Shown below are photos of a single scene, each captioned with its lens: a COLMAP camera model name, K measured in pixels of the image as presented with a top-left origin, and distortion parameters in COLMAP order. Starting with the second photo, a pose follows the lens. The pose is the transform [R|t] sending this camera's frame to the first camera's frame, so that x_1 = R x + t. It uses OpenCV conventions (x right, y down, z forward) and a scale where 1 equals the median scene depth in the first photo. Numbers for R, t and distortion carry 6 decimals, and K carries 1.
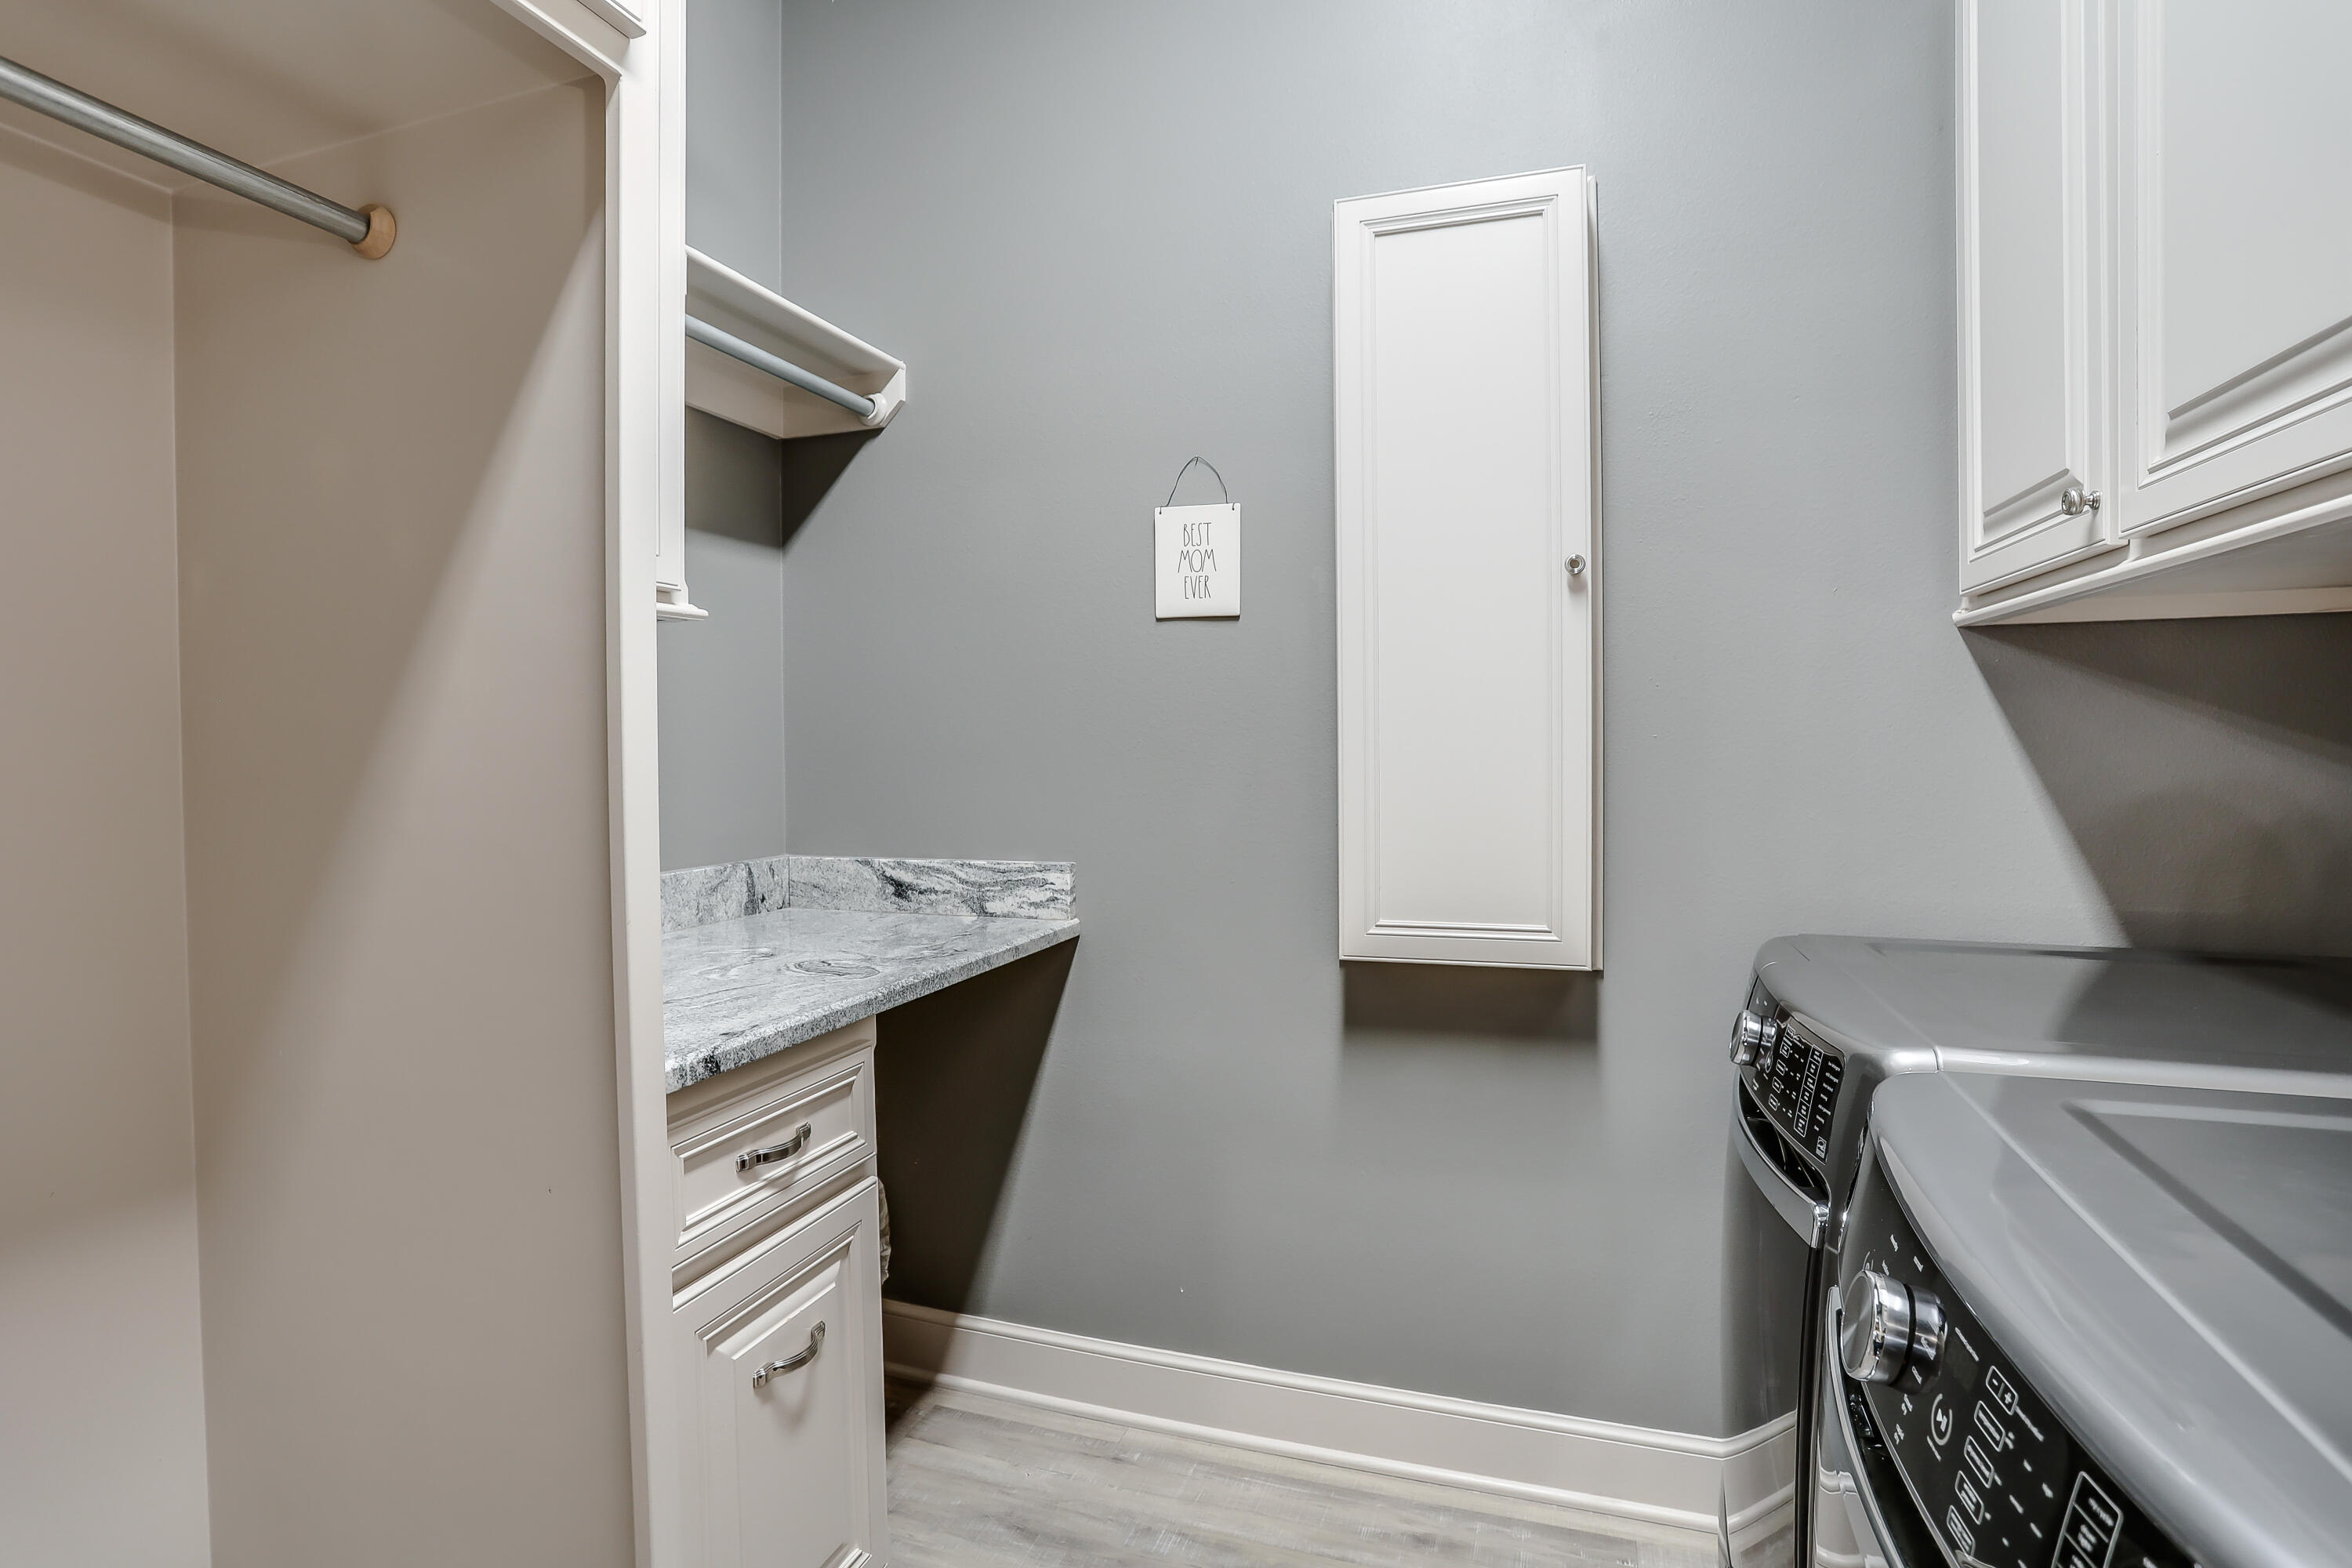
lens RADIAL K [[1184.0, 0, 1174.8], [0, 1184.0, 768.3], [0, 0, 1]] dist [-0.026879, 0.000045]
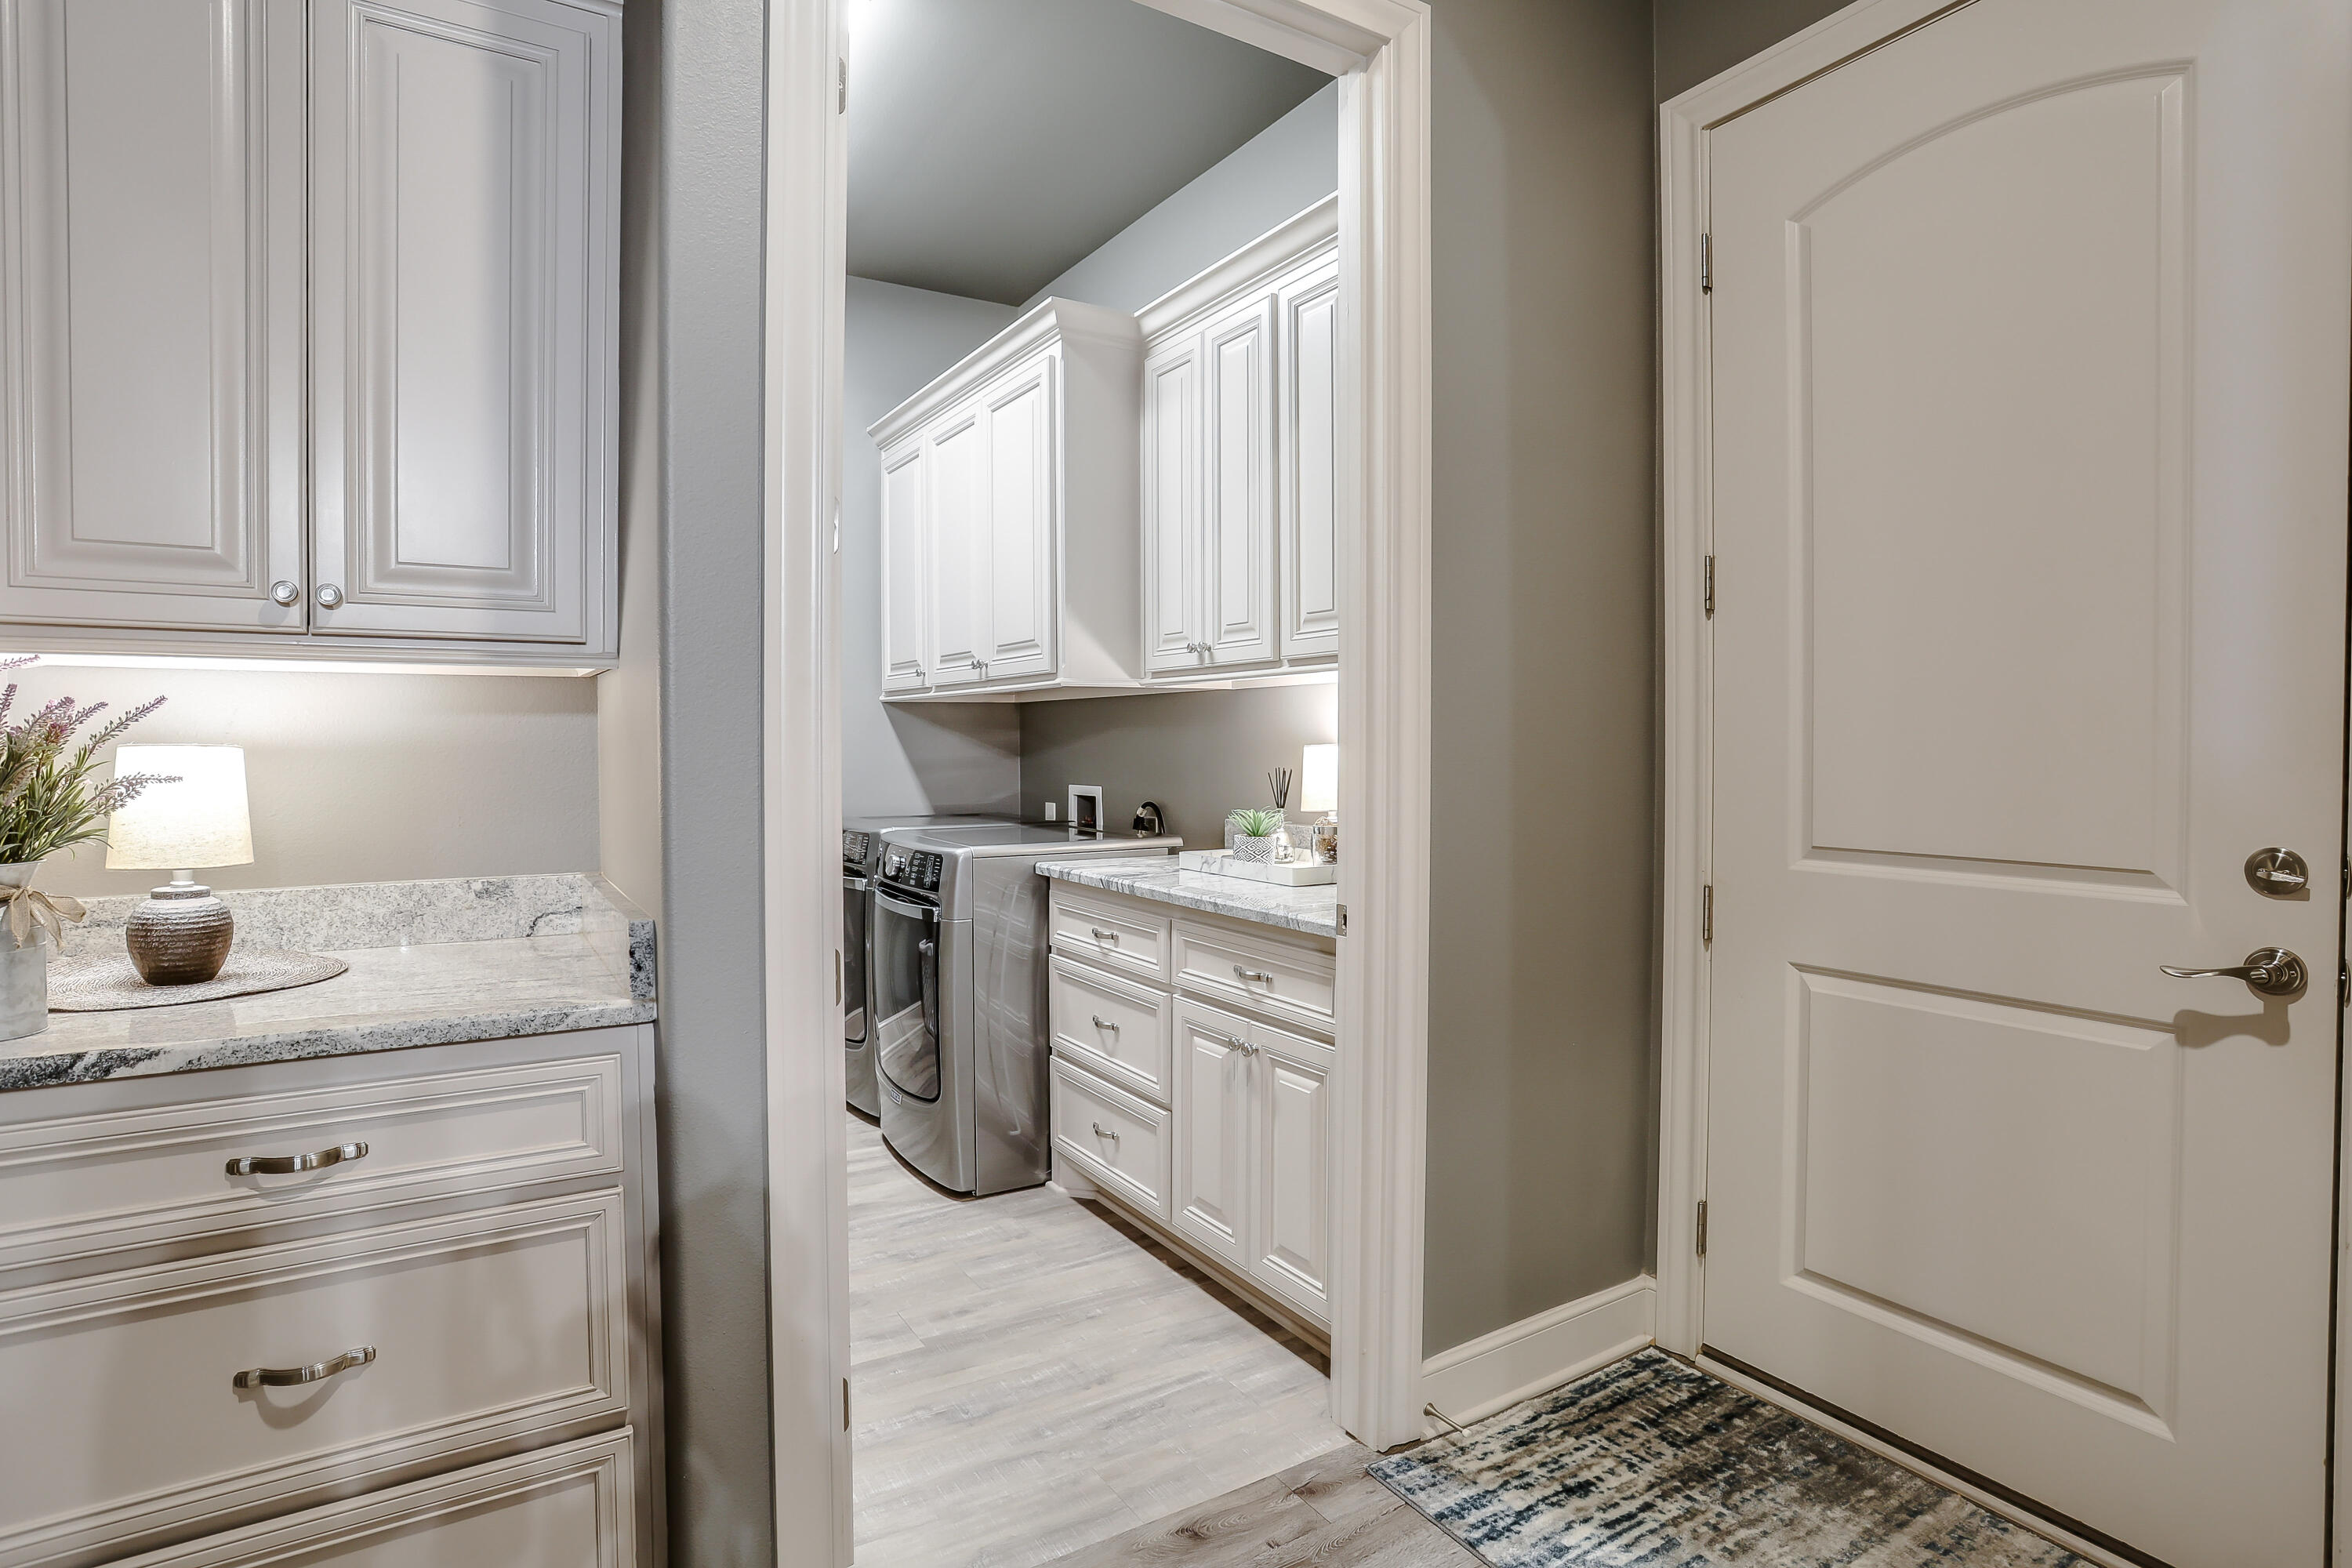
lens RADIAL K [[1184.0, 0, 1174.8], [0, 1184.0, 768.3], [0, 0, 1]] dist [-0.026879, 0.000045]
pose [[0.629716, -0.022601, 0.776497, -1.193032], [0.023438, 0.999674, 0.010090, 0.025294], [-0.776472, 0.011846, 0.630040, -1.448986]]
